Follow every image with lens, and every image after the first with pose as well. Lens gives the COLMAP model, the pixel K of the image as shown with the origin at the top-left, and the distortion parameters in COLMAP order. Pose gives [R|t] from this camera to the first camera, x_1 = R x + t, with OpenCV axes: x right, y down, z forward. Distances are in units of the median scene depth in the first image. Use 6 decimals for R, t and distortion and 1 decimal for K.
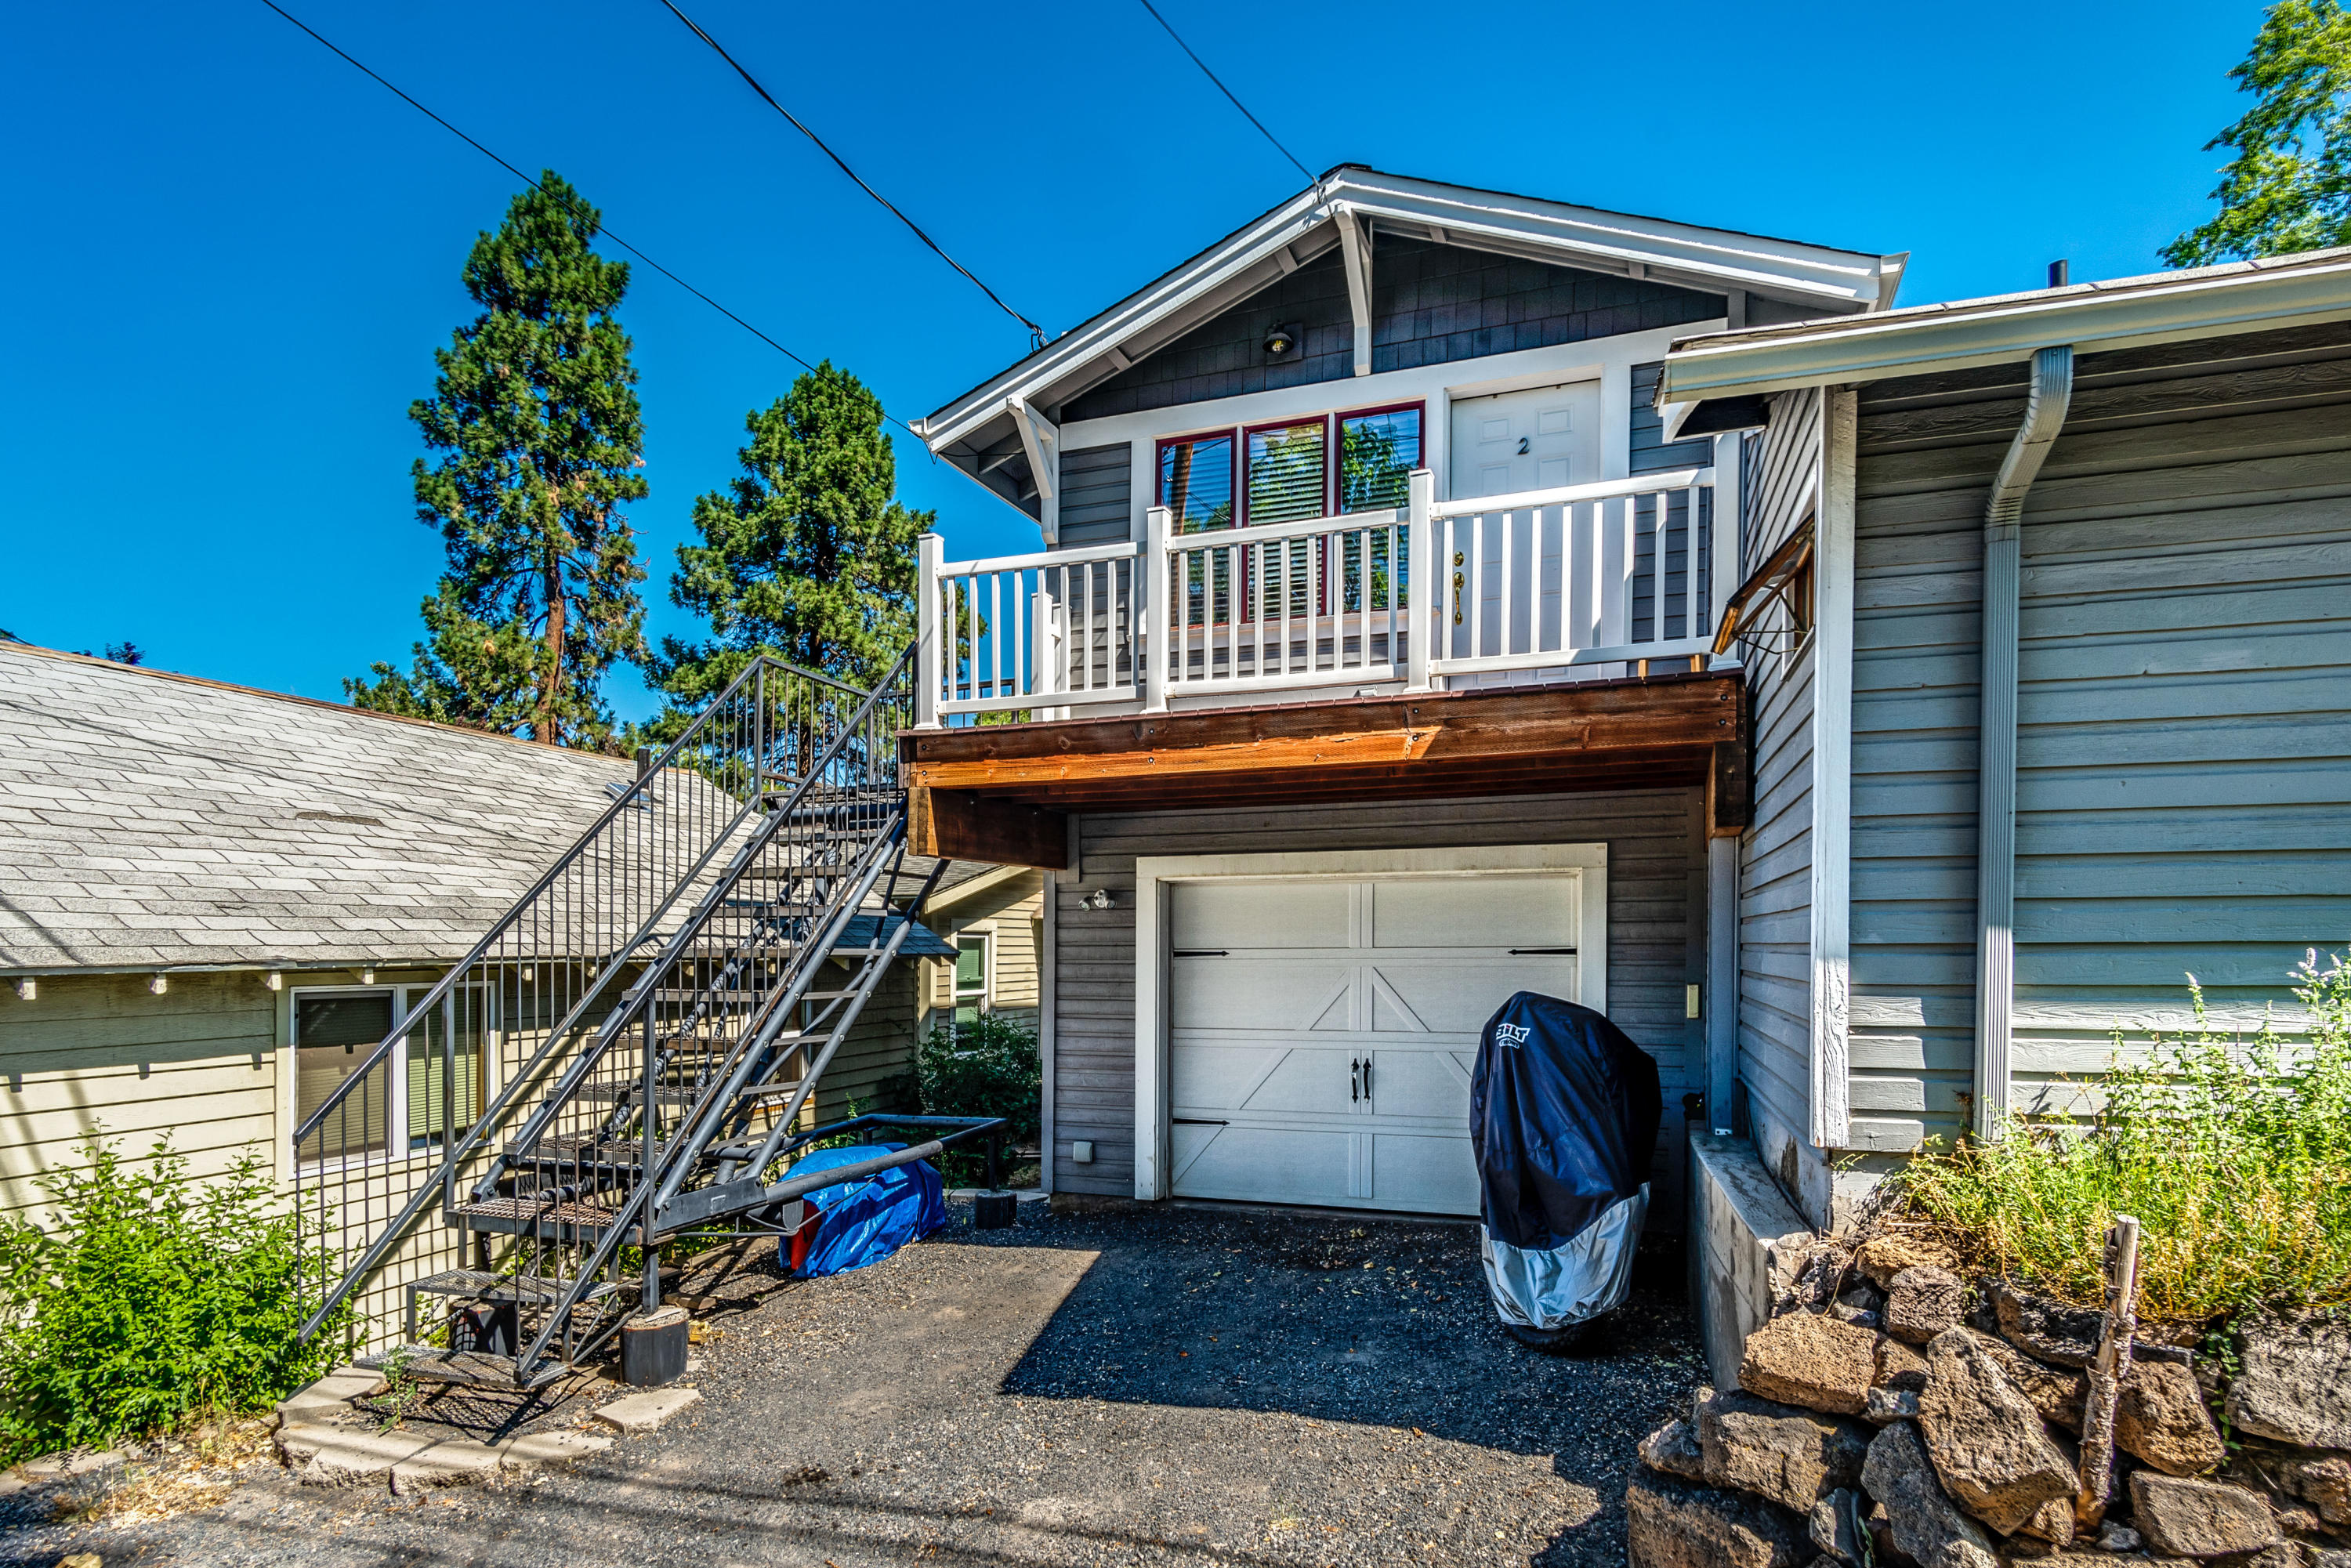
lens RADIAL K [[1307.9, 0, 1175.0], [0, 1307.9, 939.6], [0, 0, 1]] dist [0.000781, 0.000975]
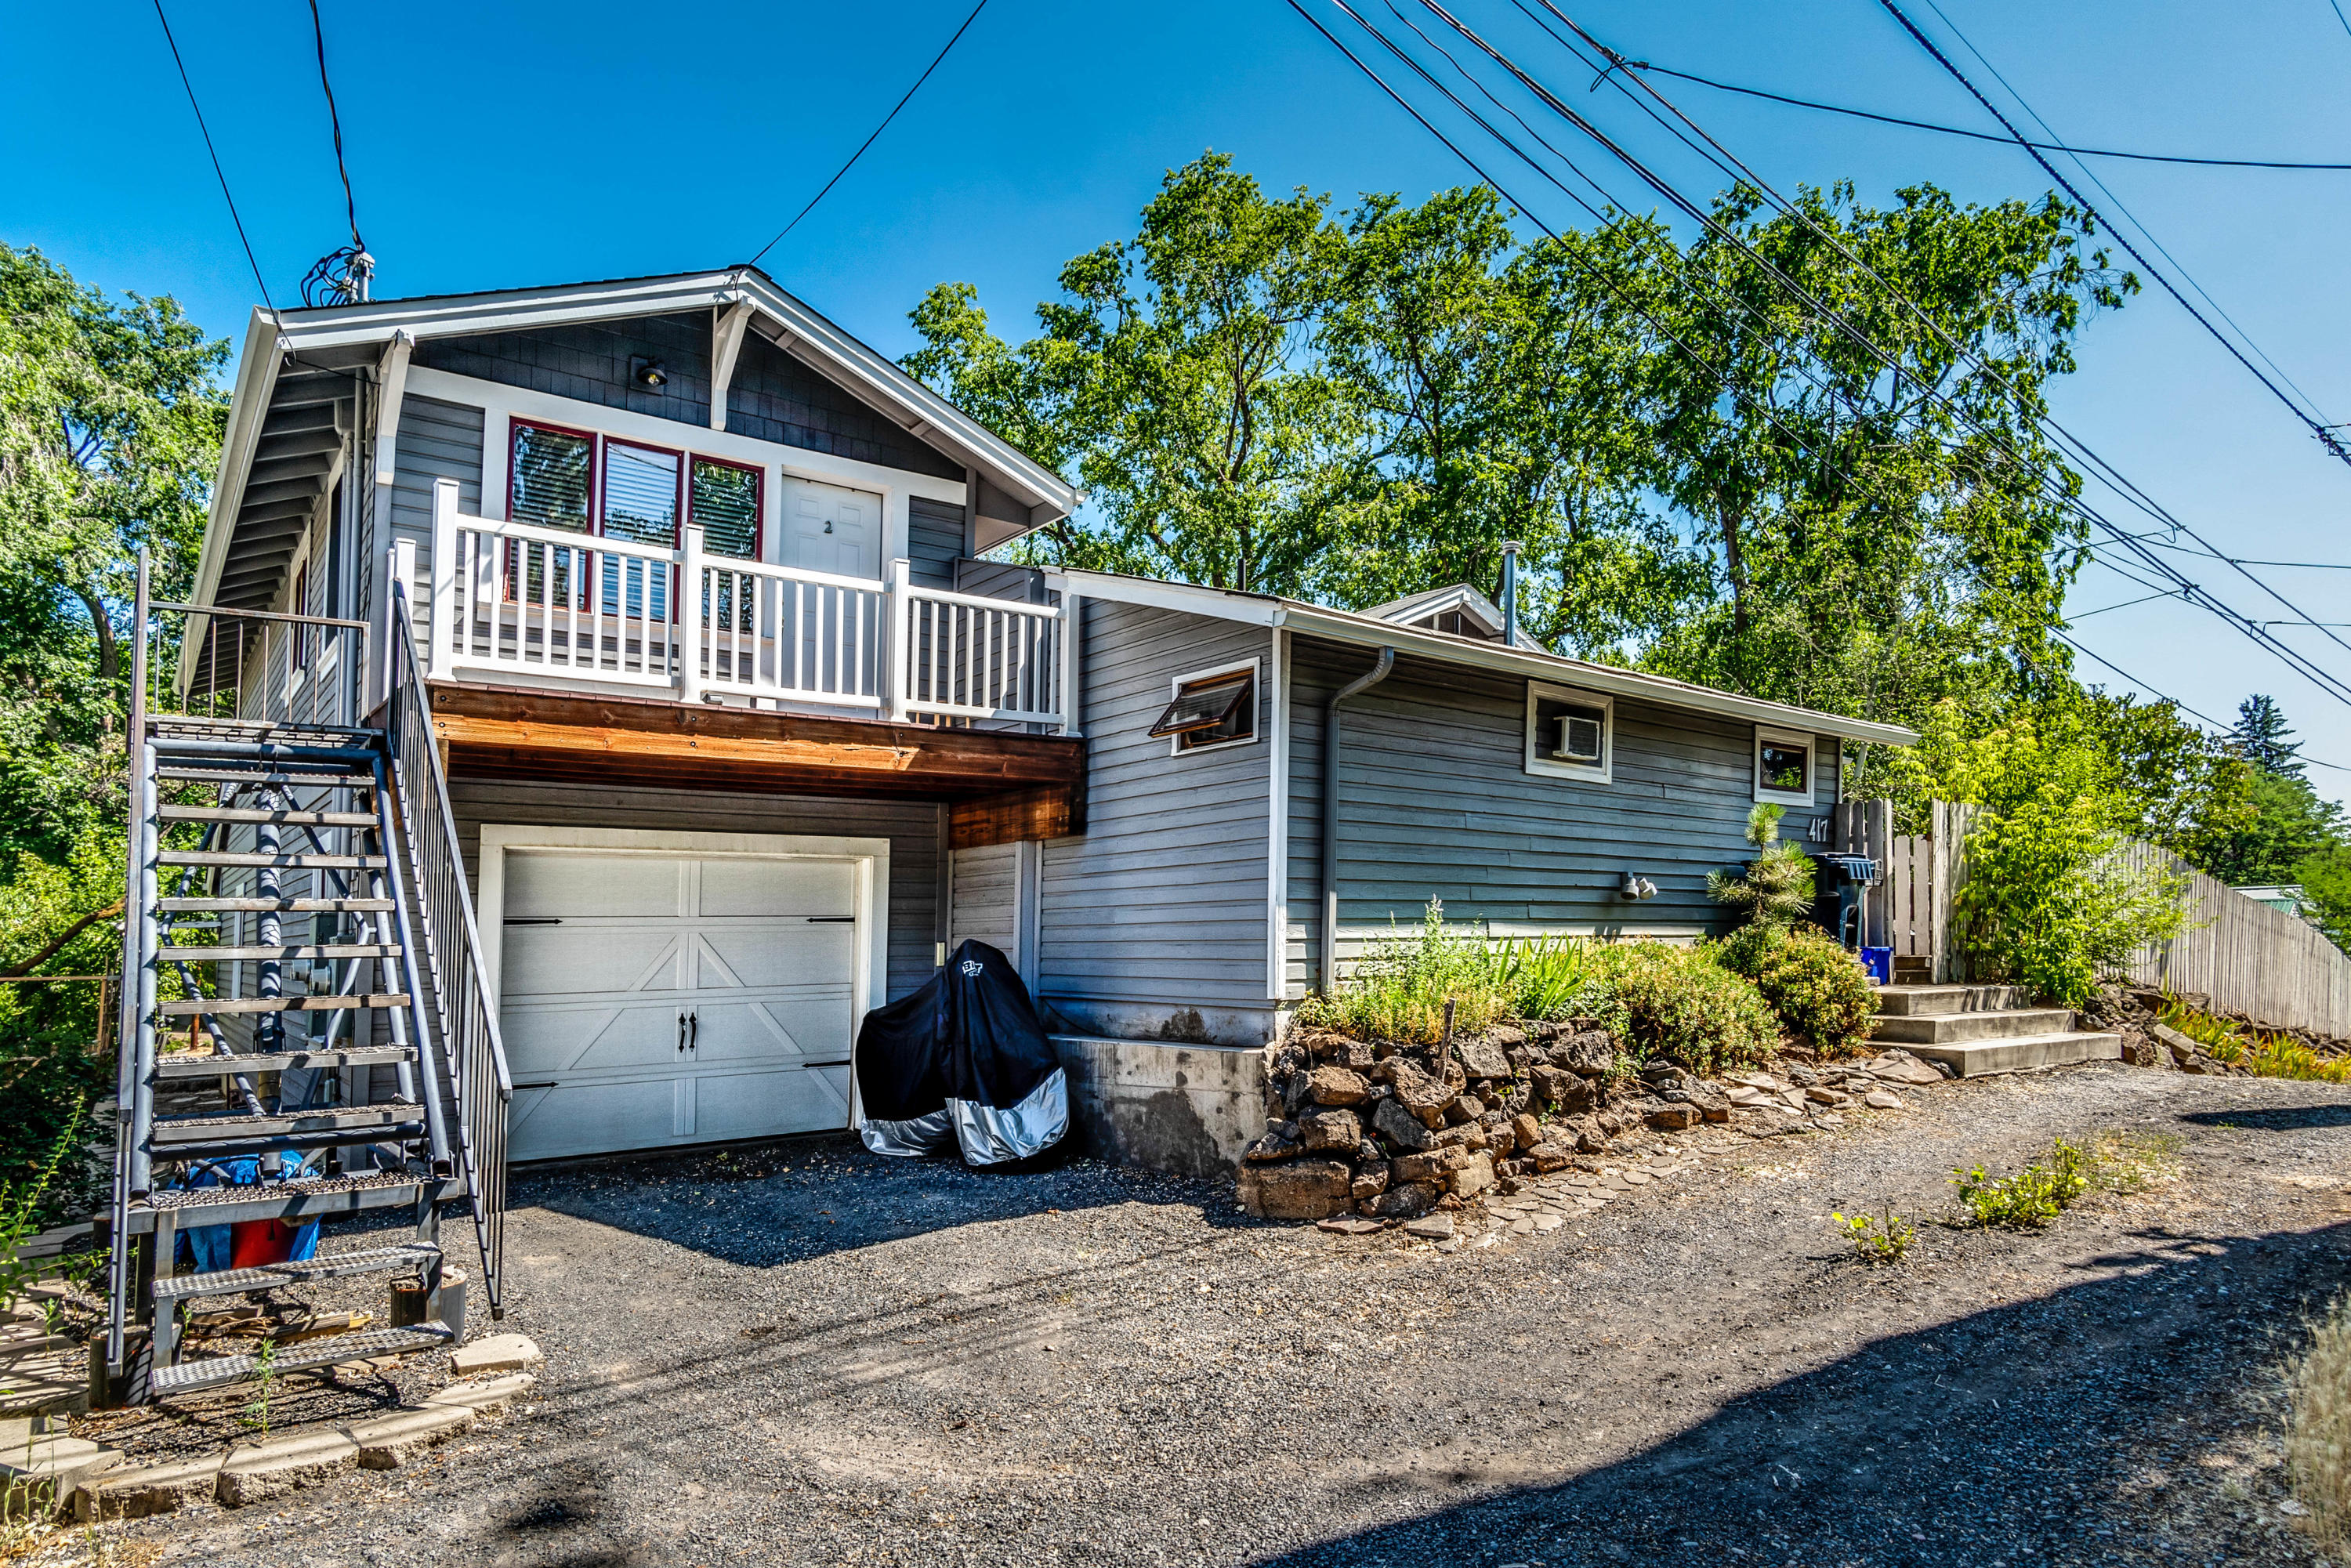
lens RADIAL K [[1307.9, 0, 1175.0], [0, 1307.9, 939.6], [0, 0, 1]] dist [0.000781, 0.000975]
pose [[0.540859, -0.003670, 0.841105, -0.752002], [0.007837, 0.999969, -0.000676, 0.038783], [-0.841077, 0.006957, 0.540871, 0.022434]]
